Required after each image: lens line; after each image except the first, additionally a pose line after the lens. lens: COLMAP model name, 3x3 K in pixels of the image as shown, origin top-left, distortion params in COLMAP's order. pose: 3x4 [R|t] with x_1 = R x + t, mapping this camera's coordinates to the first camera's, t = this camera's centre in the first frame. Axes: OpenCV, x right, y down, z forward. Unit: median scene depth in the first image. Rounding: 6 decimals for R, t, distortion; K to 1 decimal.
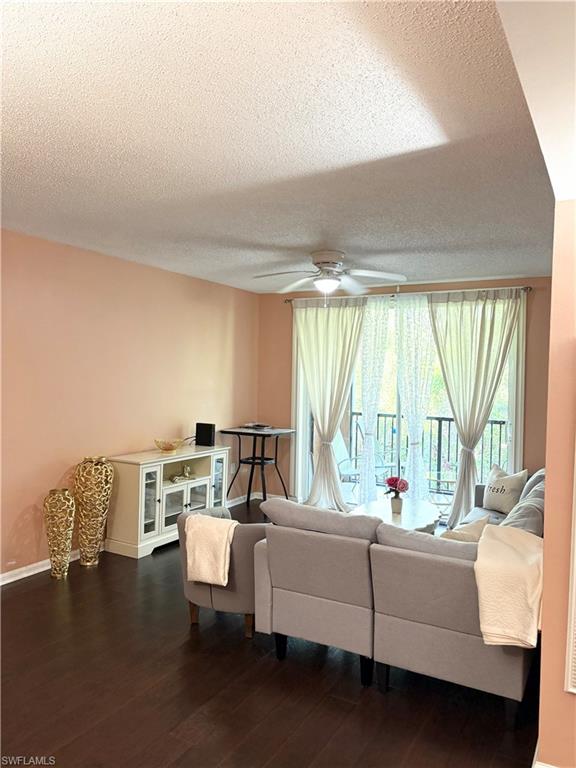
lens RADIAL K [[578.6, 0, 288.0], [0, 578.6, 384.0], [0, 0, 1]] dist [0.001186, 0.000079]
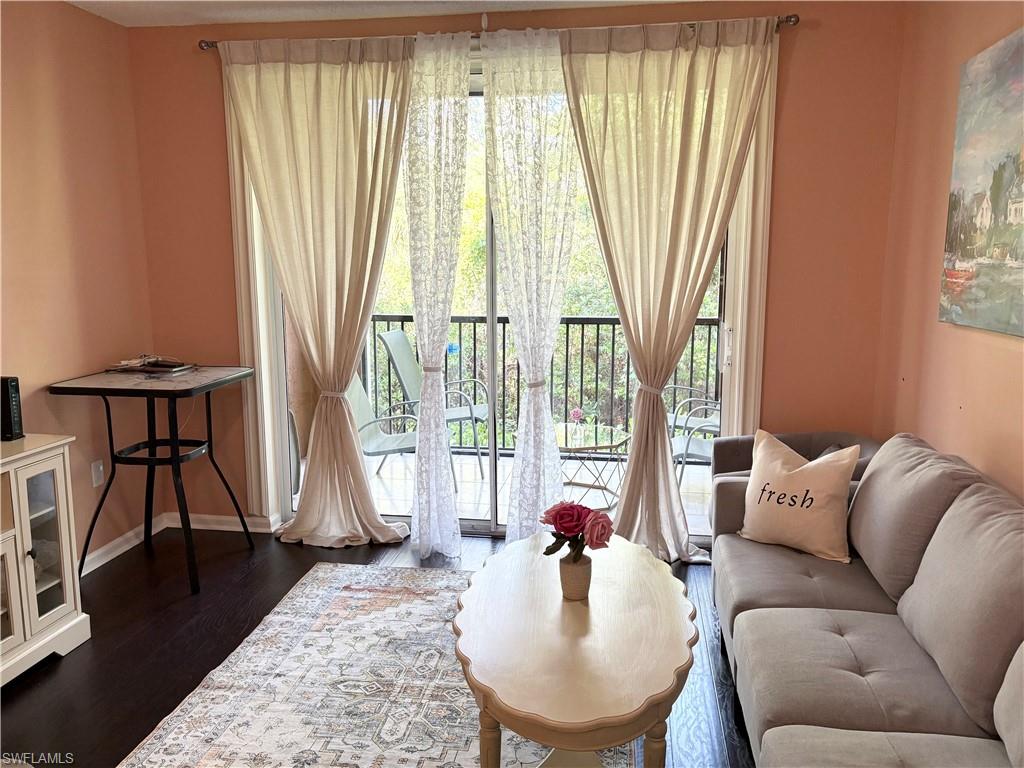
lens RADIAL K [[811.5, 0, 512.0], [0, 811.5, 384.0], [0, 0, 1]] dist [0.008025, 0.000862]
pose [[0.938061, -0.079396, 0.337250, -0.011137], [0.027625, 0.987430, 0.155623, 0.004191], [-0.345367, -0.136667, 0.928463, 0.404592]]
